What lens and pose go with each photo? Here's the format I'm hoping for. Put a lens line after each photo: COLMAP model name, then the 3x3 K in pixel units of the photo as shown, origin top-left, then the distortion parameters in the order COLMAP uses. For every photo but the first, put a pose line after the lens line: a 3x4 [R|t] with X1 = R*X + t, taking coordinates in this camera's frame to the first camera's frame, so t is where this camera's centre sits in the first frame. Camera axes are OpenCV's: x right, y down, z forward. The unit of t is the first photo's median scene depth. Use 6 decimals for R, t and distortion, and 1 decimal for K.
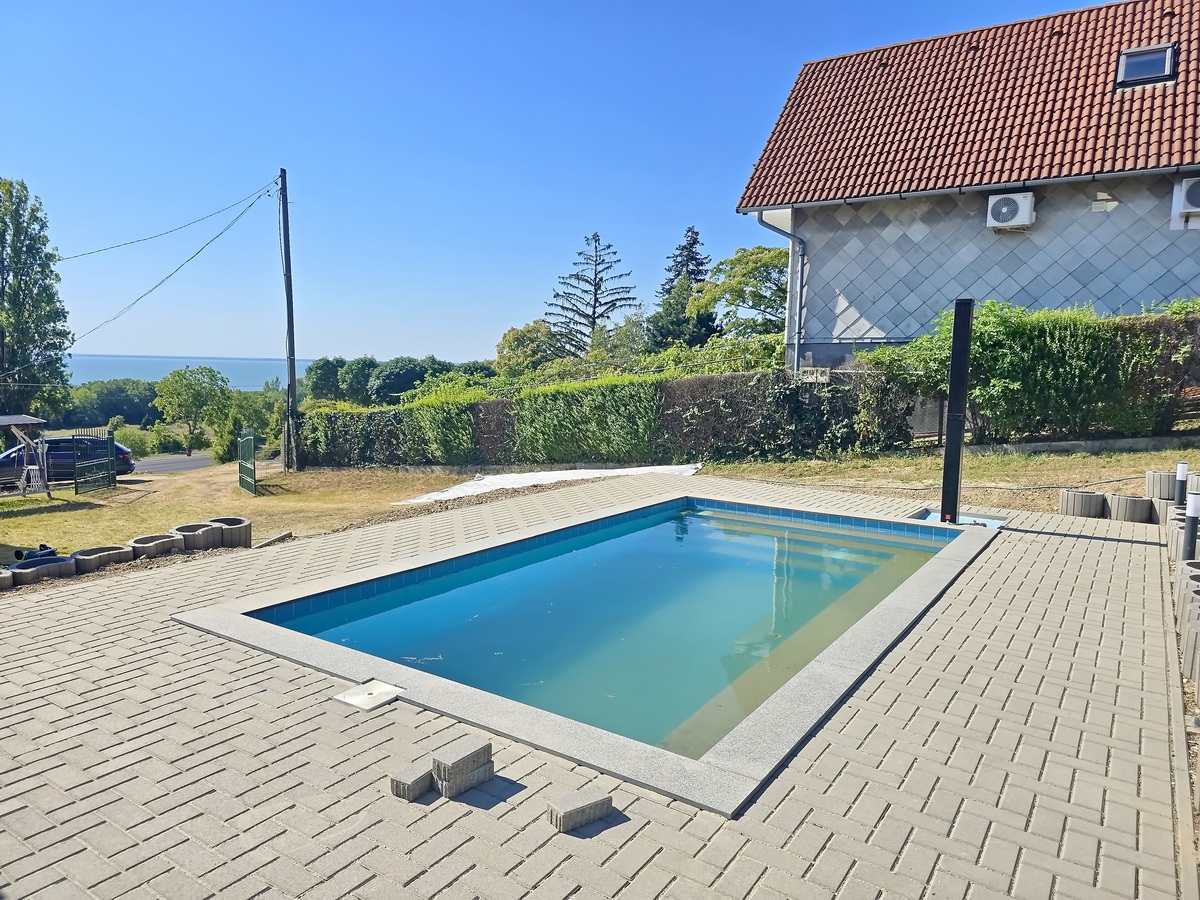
lens RADIAL K [[802.2, 0, 596.9], [0, 802.2, 457.5], [0, 0, 1]] dist [0.060463, -0.056075]
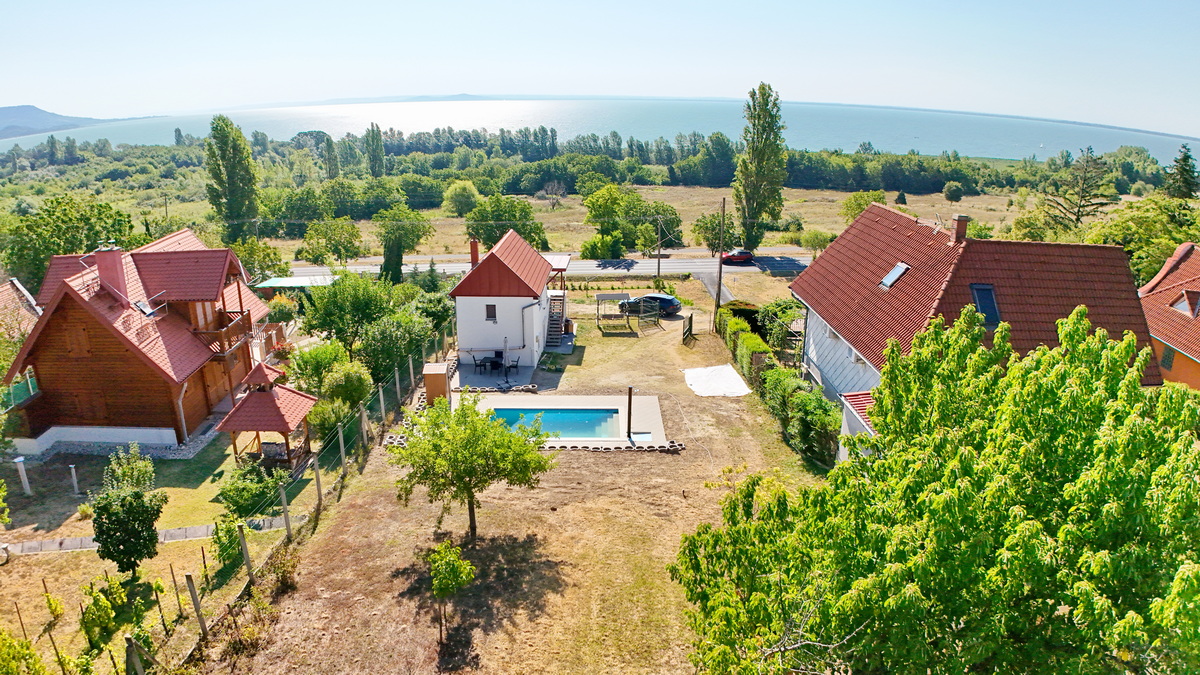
lens RADIAL K [[736.3, 0, 604.3], [0, 736.3, 336.8], [0, 0, 1]] dist [-0.175695, 0.013094]
pose [[0.563669, 0.243902, -0.789170, 1.081264], [-0.087401, 0.967658, 0.236640, -0.435339], [0.821364, -0.064413, 0.566756, -0.401421]]
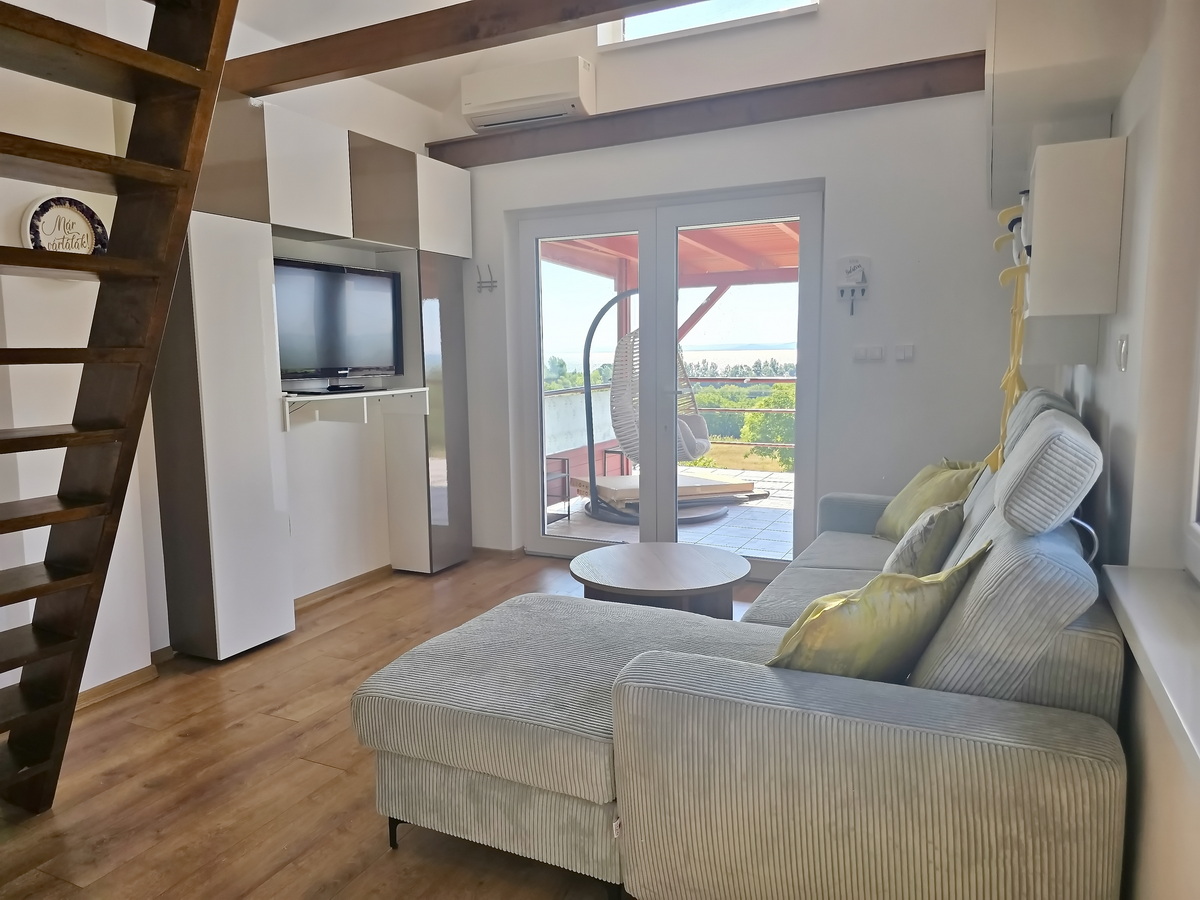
lens RADIAL K [[802.2, 0, 597.0], [0, 802.2, 452.7], [0, 0, 1]] dist [0.060463, -0.056075]
pose [[0.171570, 0.102531, -0.979822, -0.461425], [-0.096832, 0.991509, 0.086799, -0.069468], [0.980402, 0.079986, 0.180042, 0.460636]]
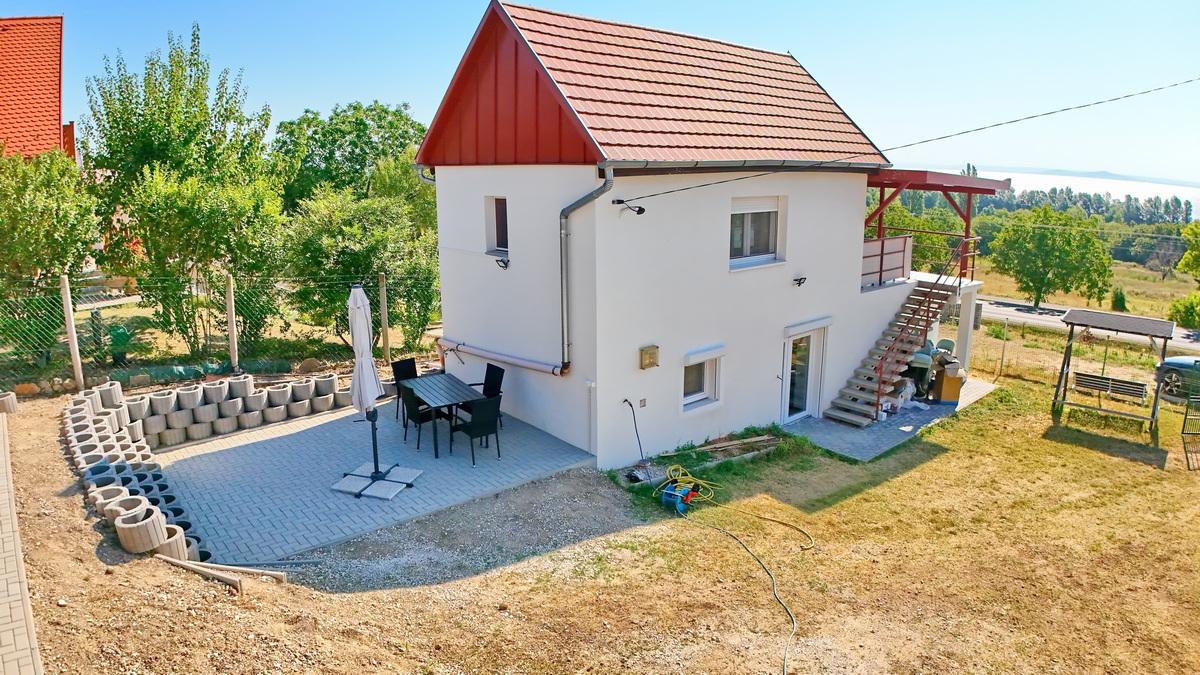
lens RADIAL K [[736.3, 0, 600.5], [0, 736.3, 334.3], [0, 0, 1]] dist [-0.175695, 0.013094]
pose [[-0.224205, 0.205272, -0.952678, 0.038898], [-0.110284, 0.965941, 0.234084, -0.117006], [0.968282, 0.157548, -0.193931, 0.514701]]
